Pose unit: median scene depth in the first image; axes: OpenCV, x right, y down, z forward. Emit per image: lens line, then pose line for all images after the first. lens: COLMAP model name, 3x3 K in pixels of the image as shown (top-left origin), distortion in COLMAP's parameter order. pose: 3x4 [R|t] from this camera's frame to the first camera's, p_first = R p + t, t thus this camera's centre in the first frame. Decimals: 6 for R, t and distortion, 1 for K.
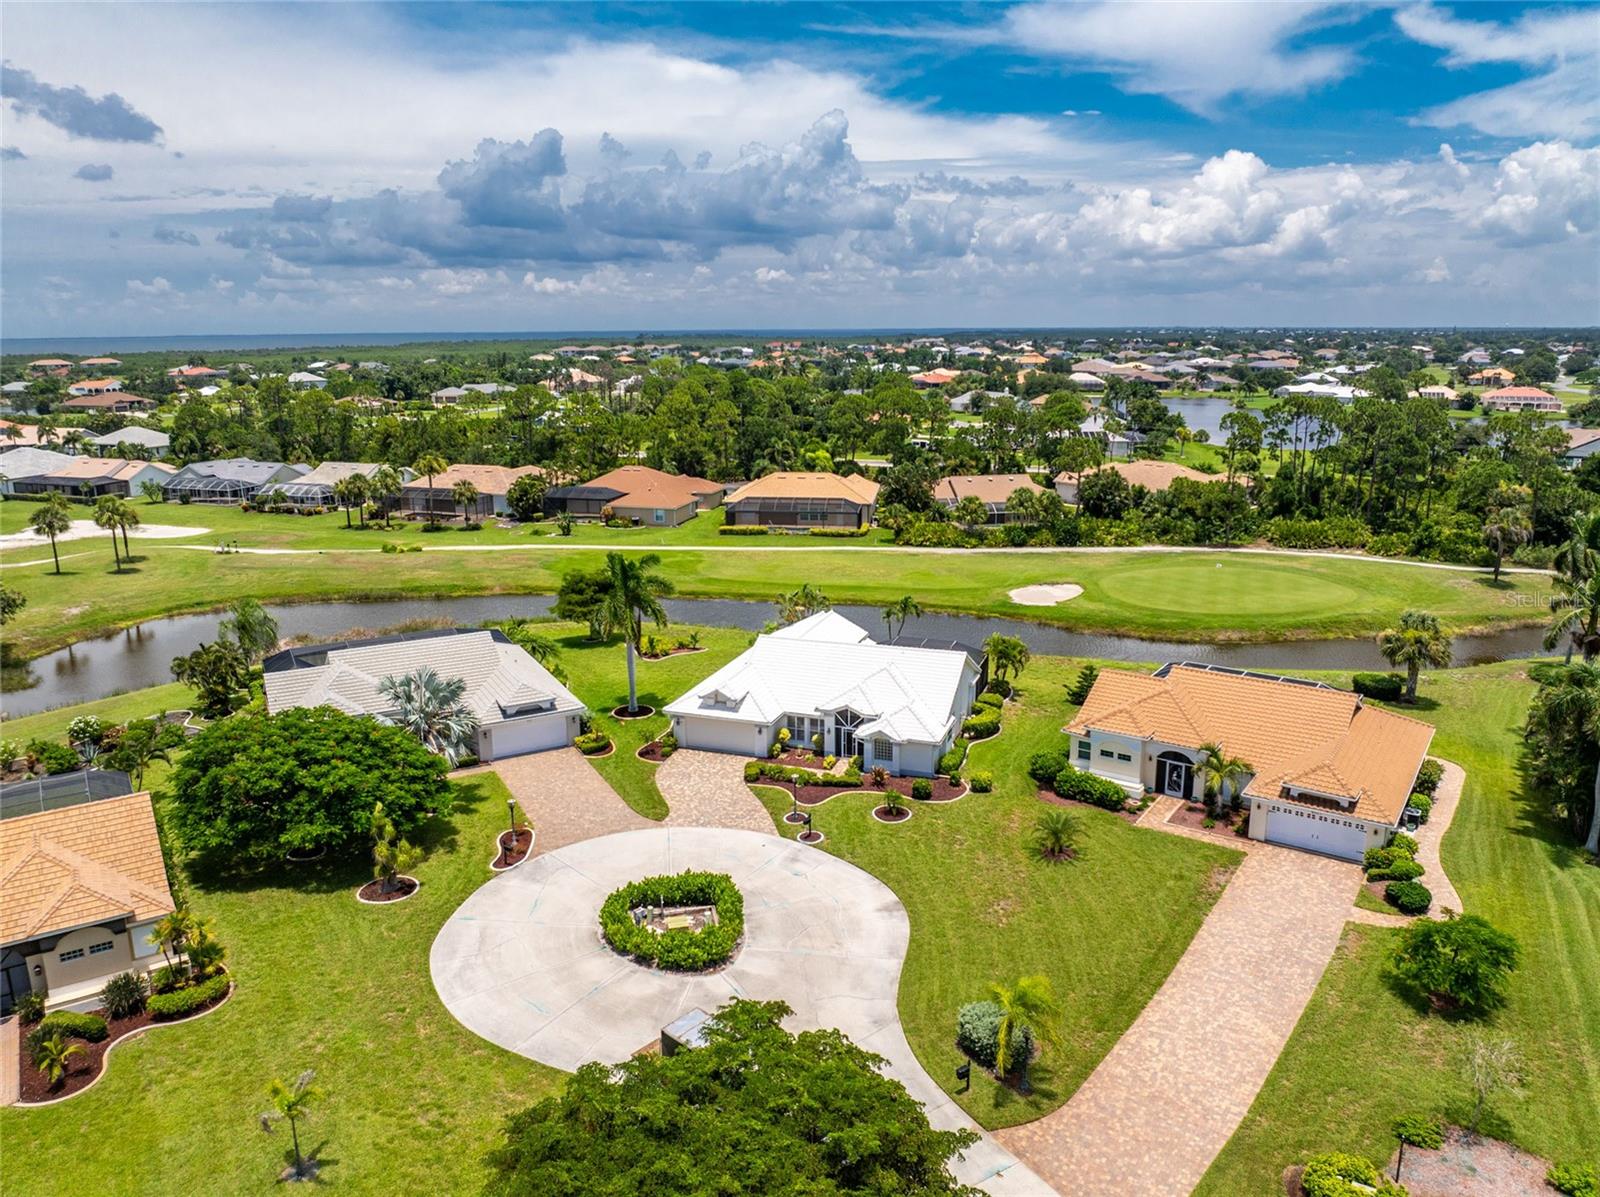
lens RADIAL K [[1167.0, 0, 832.6], [0, 1167.0, 592.2], [0, 0, 1]] dist [-0.040515, 0.001839]
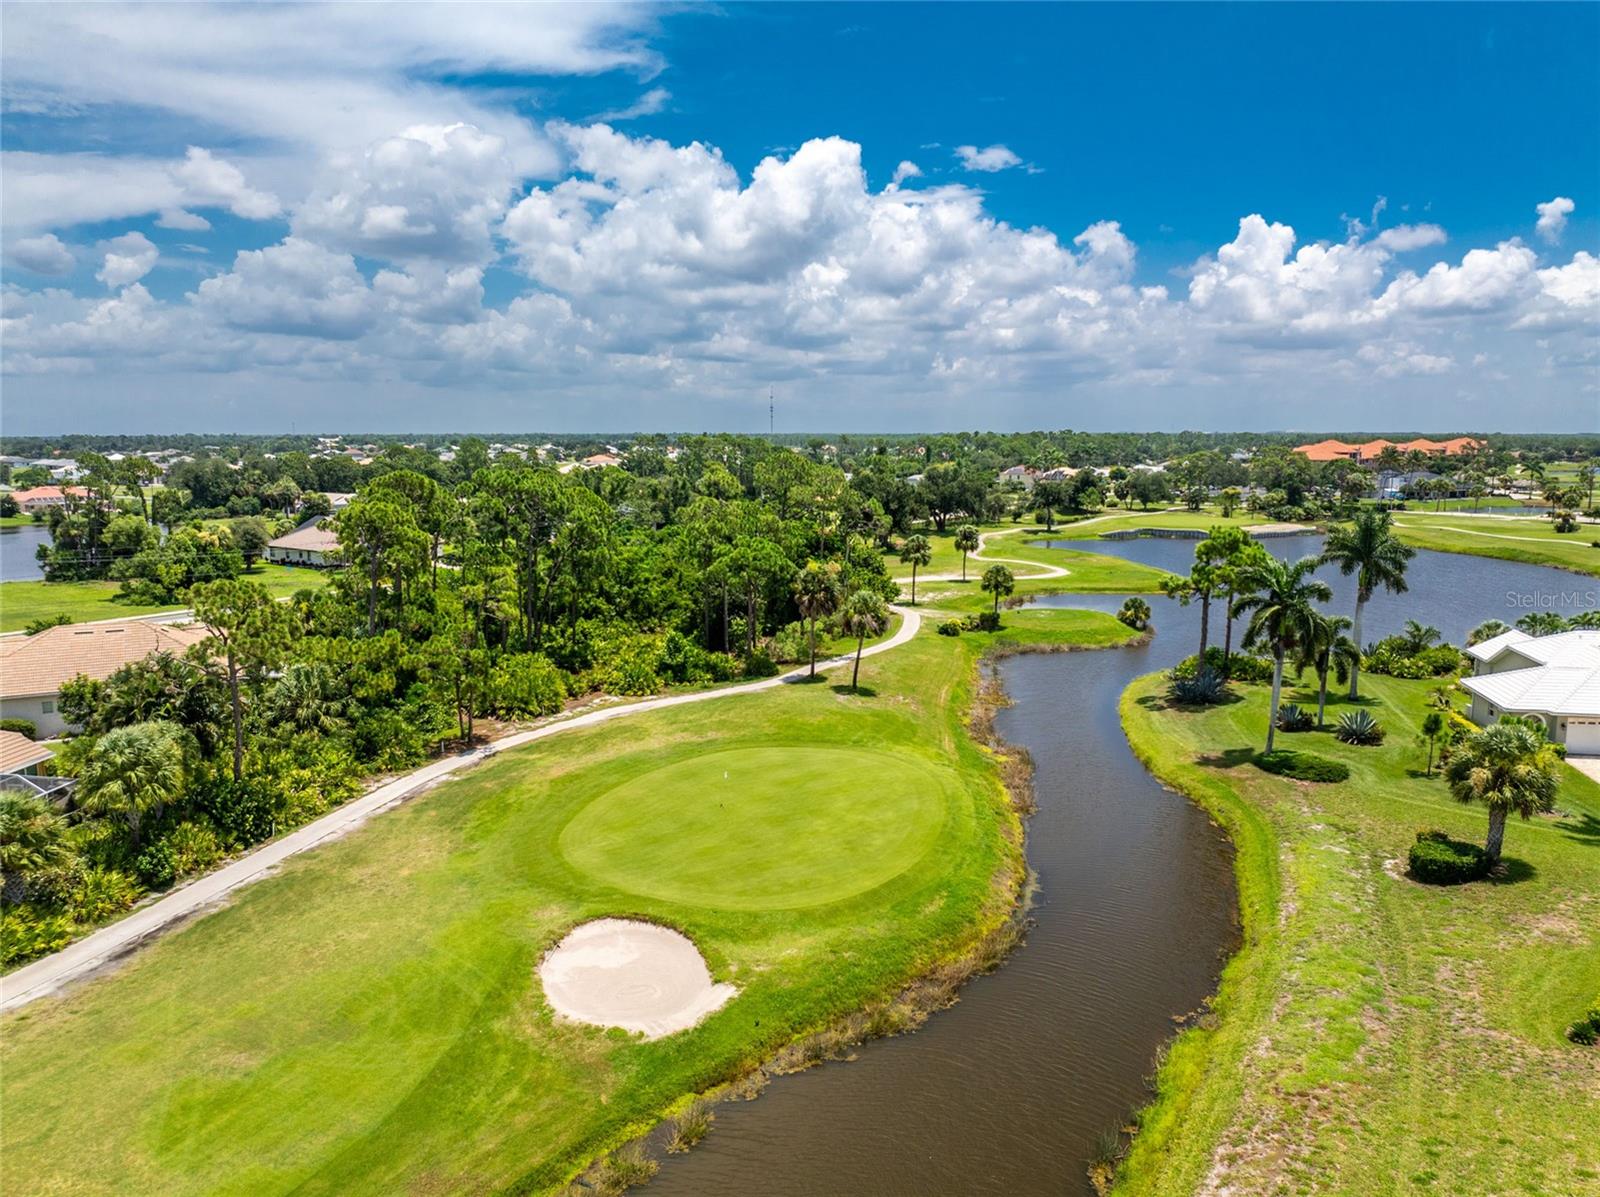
lens RADIAL K [[1167.0, 0, 832.6], [0, 1167.0, 592.2], [0, 0, 1]] dist [-0.040515, 0.001839]
pose [[0.233493, -0.126496, 0.964095, -0.131462], [0.216560, 0.973364, 0.075264, -0.112007], [-0.947936, 0.191210, 0.254668, 0.686140]]
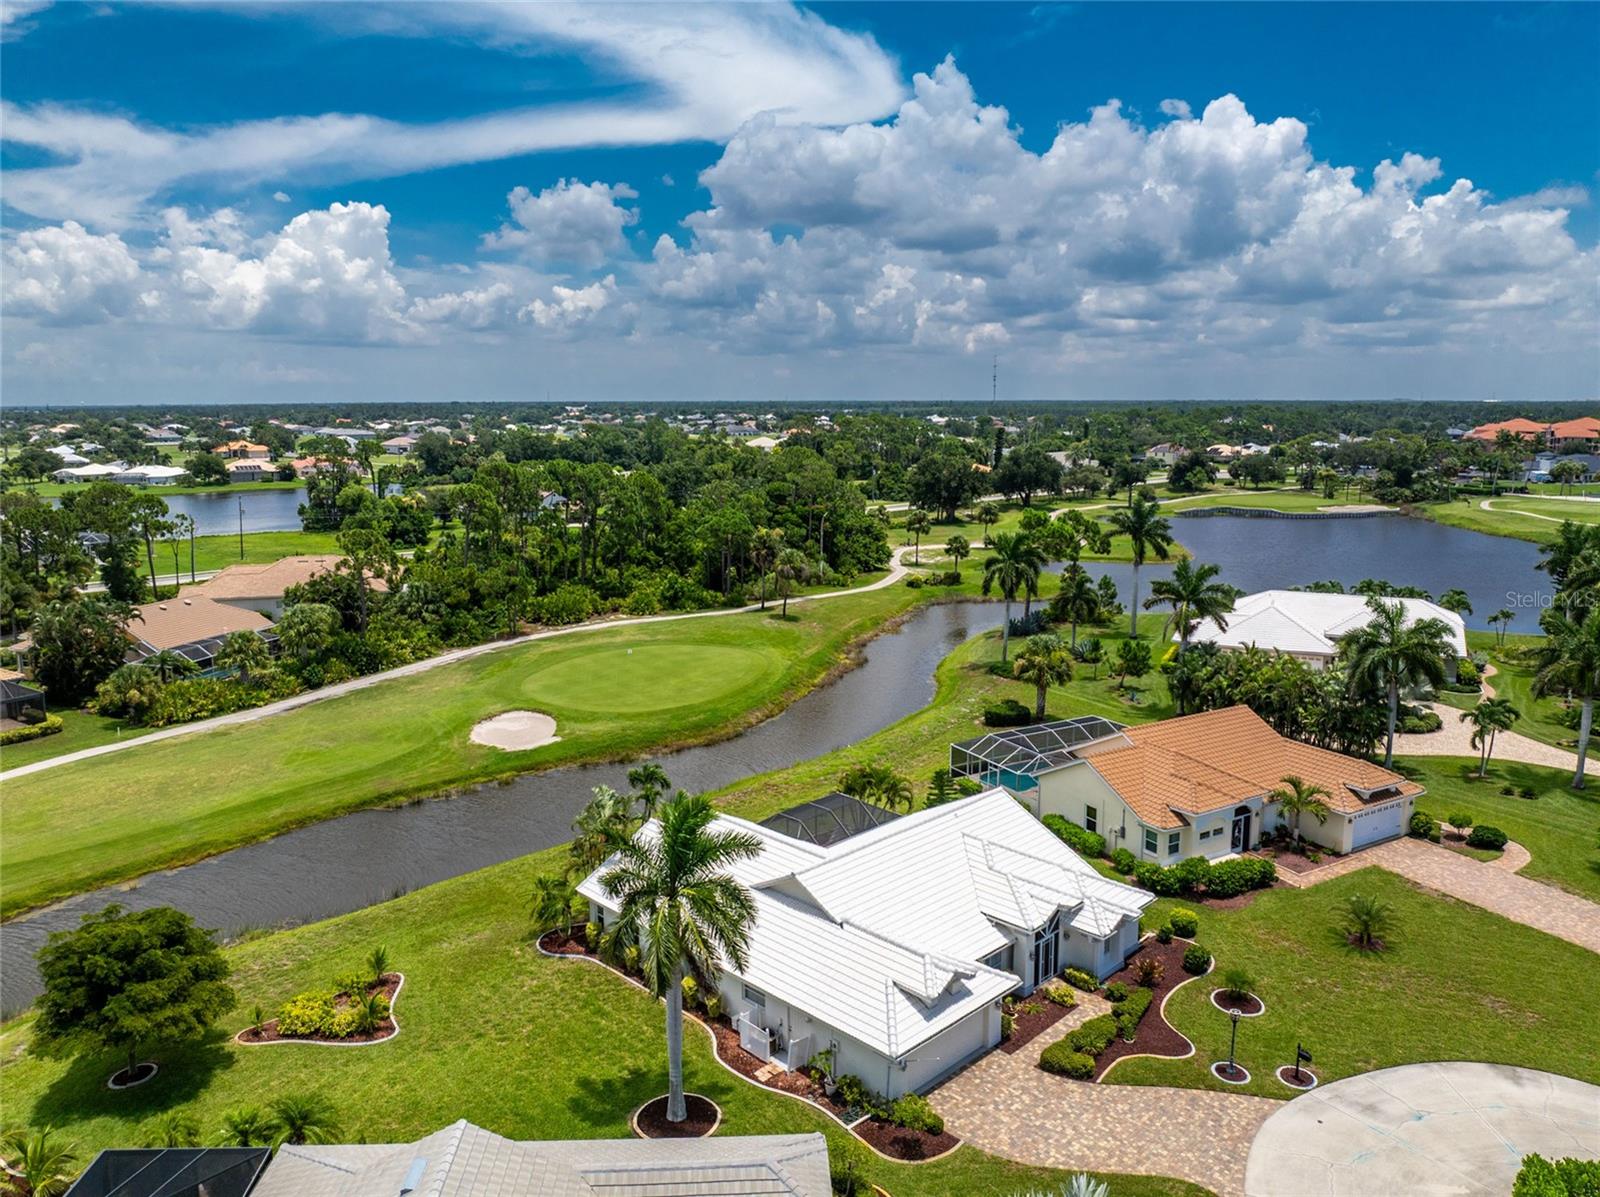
lens RADIAL K [[1139.0, 0, 795.7], [0, 1139.0, 593.4], [0, 0, 1]] dist [-0.030721, -0.010771]
pose [[0.434221, -0.143338, 0.889329, -0.321104], [0.200474, 0.977877, 0.059727, -0.078461], [-0.878216, 0.152352, 0.453350, 0.419194]]
